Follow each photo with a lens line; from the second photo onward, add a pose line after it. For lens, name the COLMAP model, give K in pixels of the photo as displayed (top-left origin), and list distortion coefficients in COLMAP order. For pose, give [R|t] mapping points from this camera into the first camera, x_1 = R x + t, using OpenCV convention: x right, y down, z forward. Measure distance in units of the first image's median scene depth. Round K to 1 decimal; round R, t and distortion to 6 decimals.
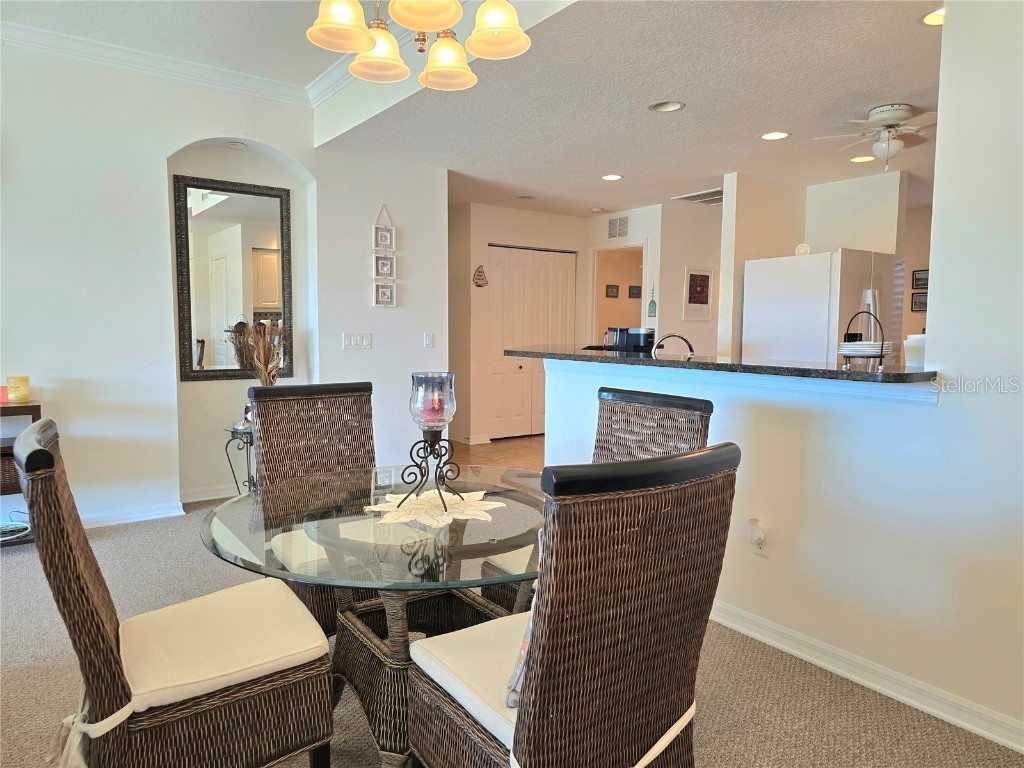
lens RADIAL K [[682.4, 0, 520.8], [0, 682.4, 381.9], [0, 0, 1]] dist [0.069175, -0.065246]
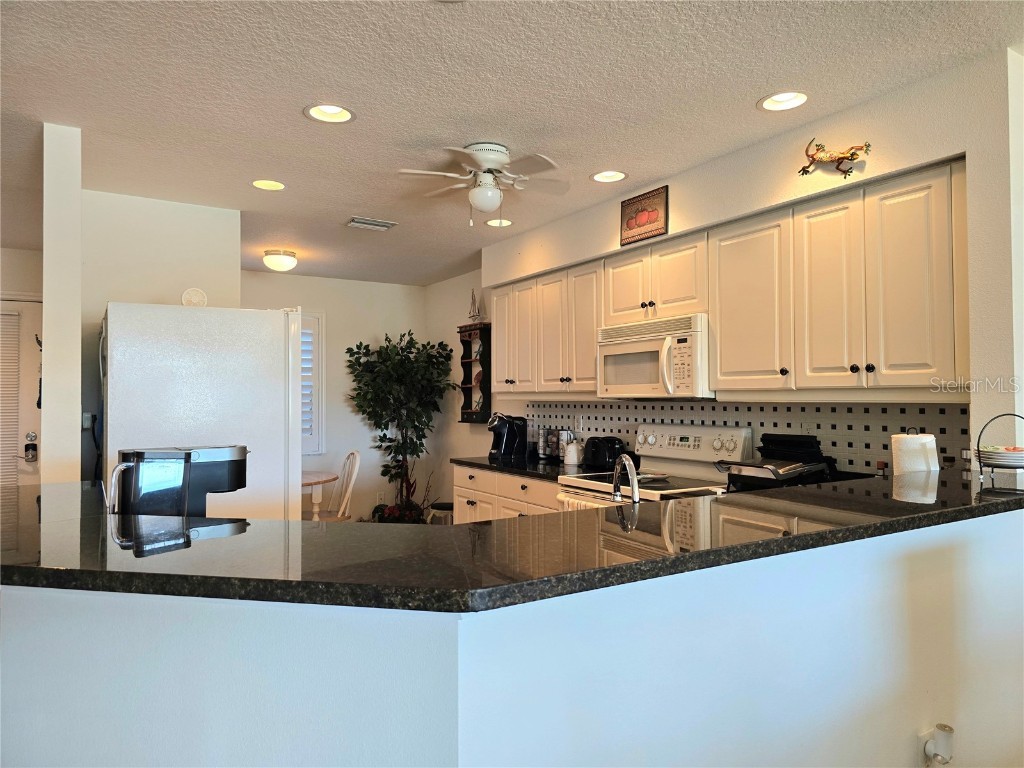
lens RADIAL K [[687.2, 0, 517.8], [0, 687.2, 383.0], [0, 0, 1]] dist [0.068312, -0.074571]
pose [[0.073157, 0.011680, 0.997252, -0.172768], [0.089608, 0.995810, -0.018237, -0.074184], [-0.993287, 0.090696, 0.071804, 0.634787]]
